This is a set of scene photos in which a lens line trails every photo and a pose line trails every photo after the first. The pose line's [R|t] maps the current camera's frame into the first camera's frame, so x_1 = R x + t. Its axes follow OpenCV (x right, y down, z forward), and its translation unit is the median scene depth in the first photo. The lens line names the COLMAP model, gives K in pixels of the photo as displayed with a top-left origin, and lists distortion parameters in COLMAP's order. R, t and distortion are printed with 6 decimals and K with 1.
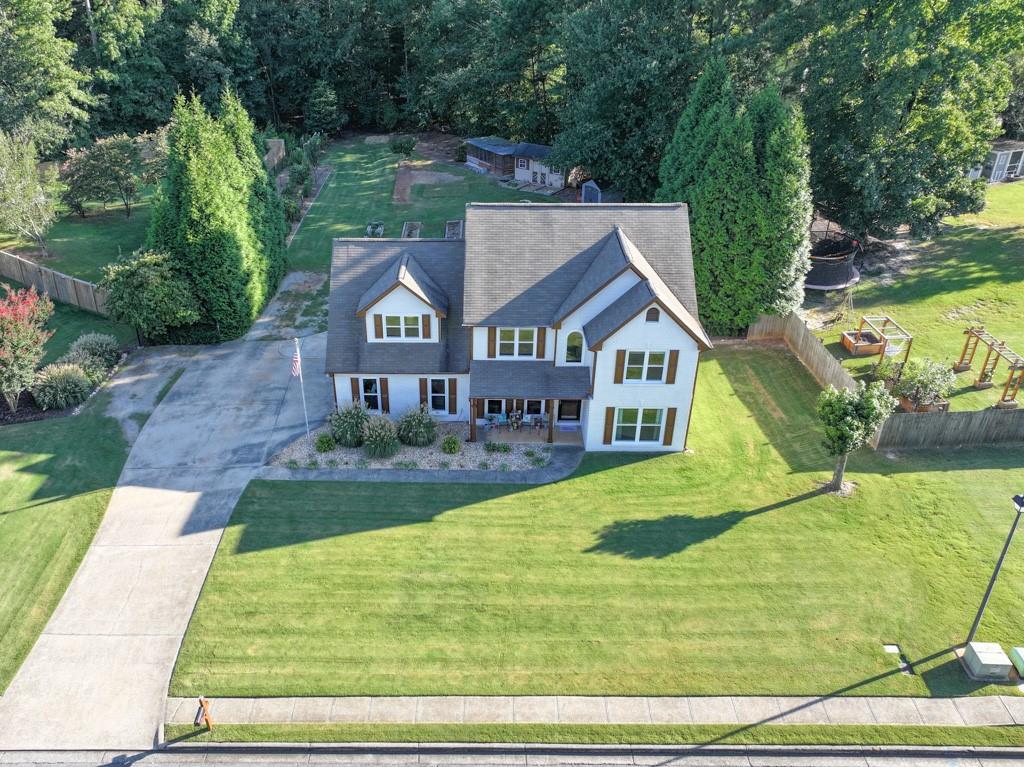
lens RADIAL K [[796.3, 0, 436.8], [0, 796.3, 370.4], [0, 0, 1]] dist [0.005102, 0.000136]
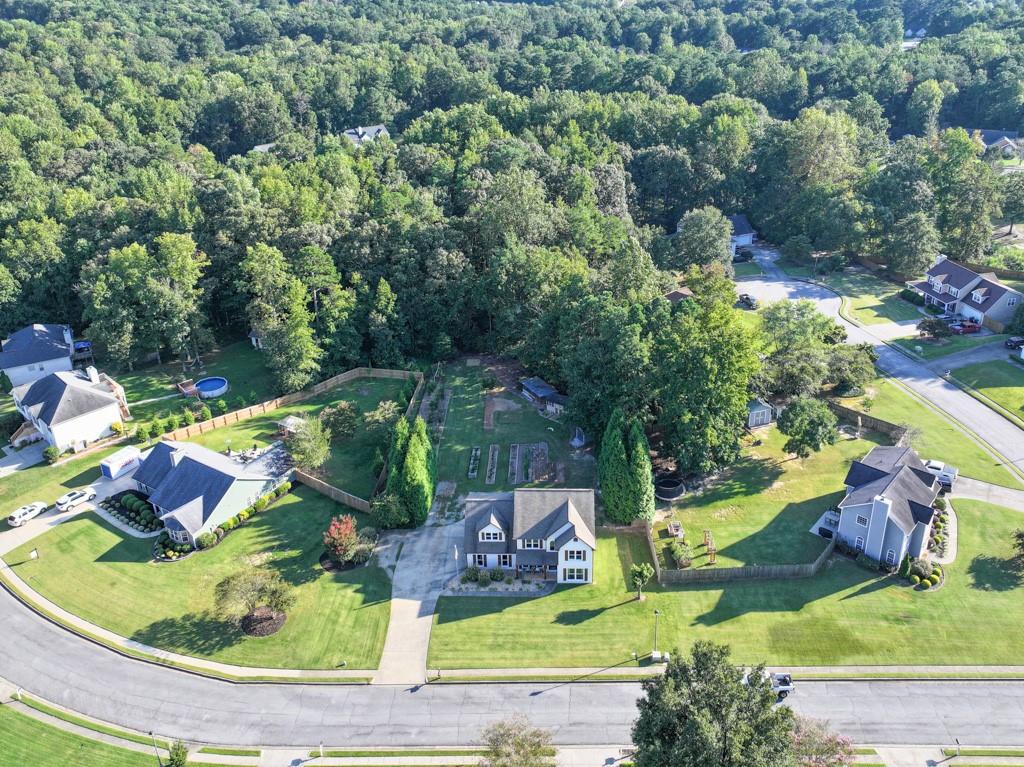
lens RADIAL K [[728.8, 0, 518.0], [0, 728.8, 325.7], [0, 0, 1]] dist [0.005702, 0.000985]
pose [[0.999962, -0.006233, 0.006127, 0.037643], [0.006889, 0.993498, -0.113642, -0.502244], [-0.005379, 0.113680, 0.993503, -1.633478]]
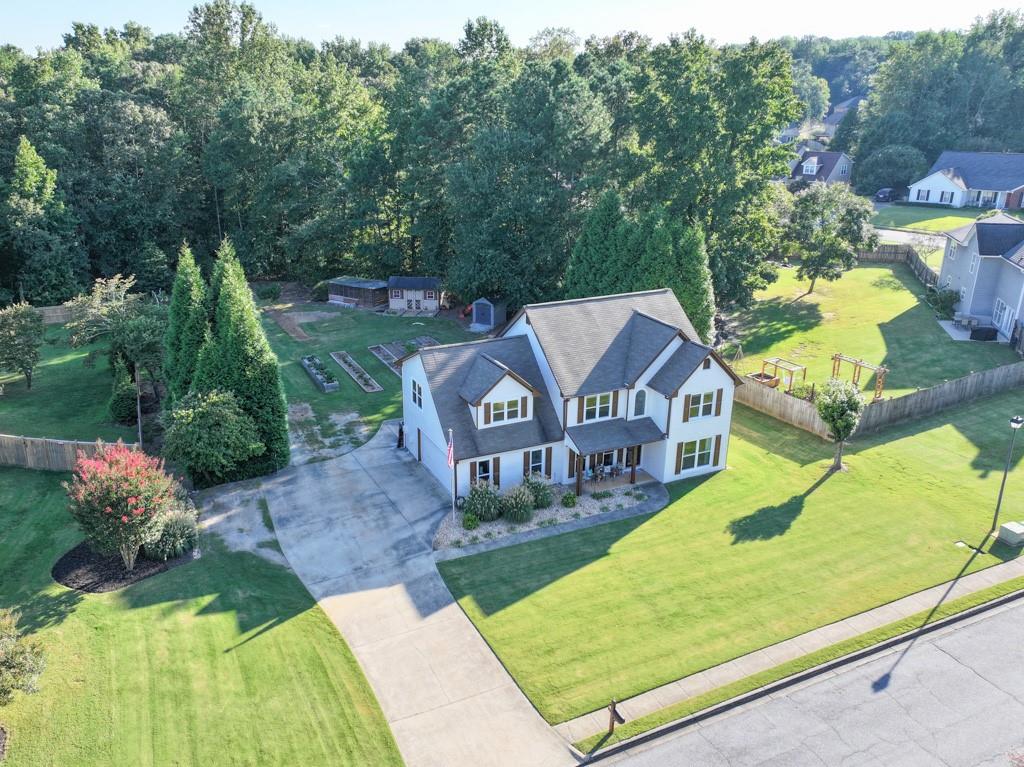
lens RADIAL K [[796.3, 0, 436.8], [0, 796.3, 370.4], [0, 0, 1]] dist [0.005102, 0.000136]
pose [[0.912391, -0.134786, 0.386492, -0.592259], [0.203350, 0.968723, -0.142214, 0.034874], [-0.355235, 0.208348, 0.911262, -0.049782]]
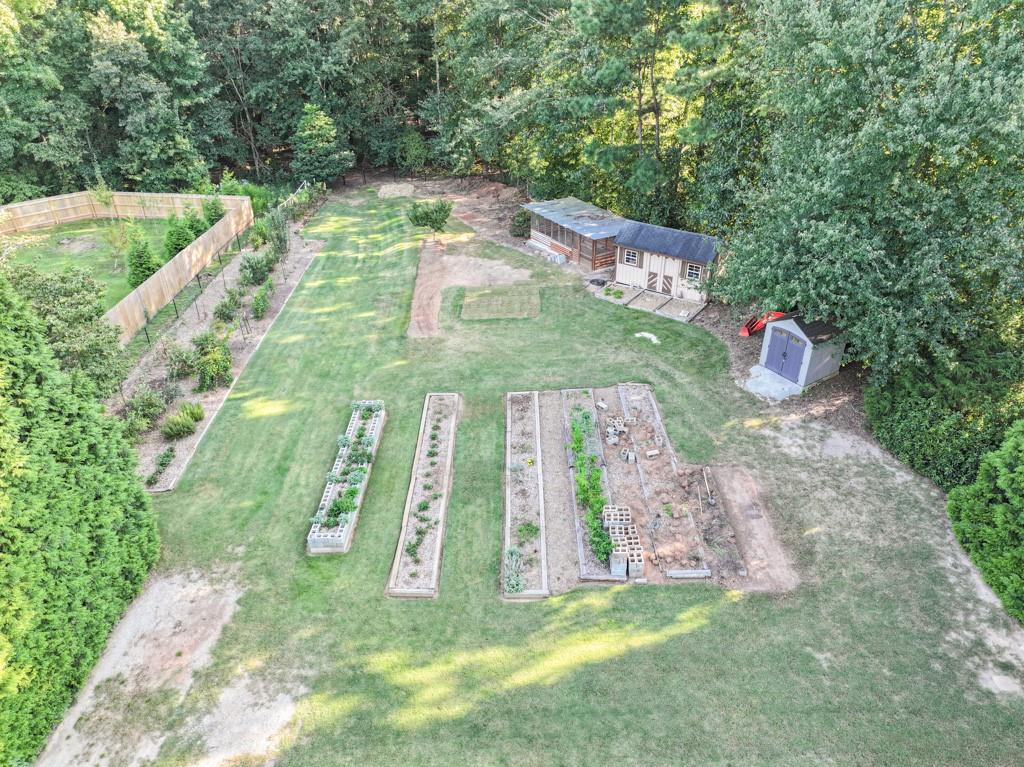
lens RADIAL K [[722.6, 0, 509.7], [0, 722.6, 399.1], [0, 0, 1]] dist [0.004078, 0.003197]
pose [[0.999076, -0.010987, 0.041547, -0.010451], [0.008752, 0.998524, 0.053607, -0.375860], [-0.042075, -0.053194, 0.997697, 0.949828]]
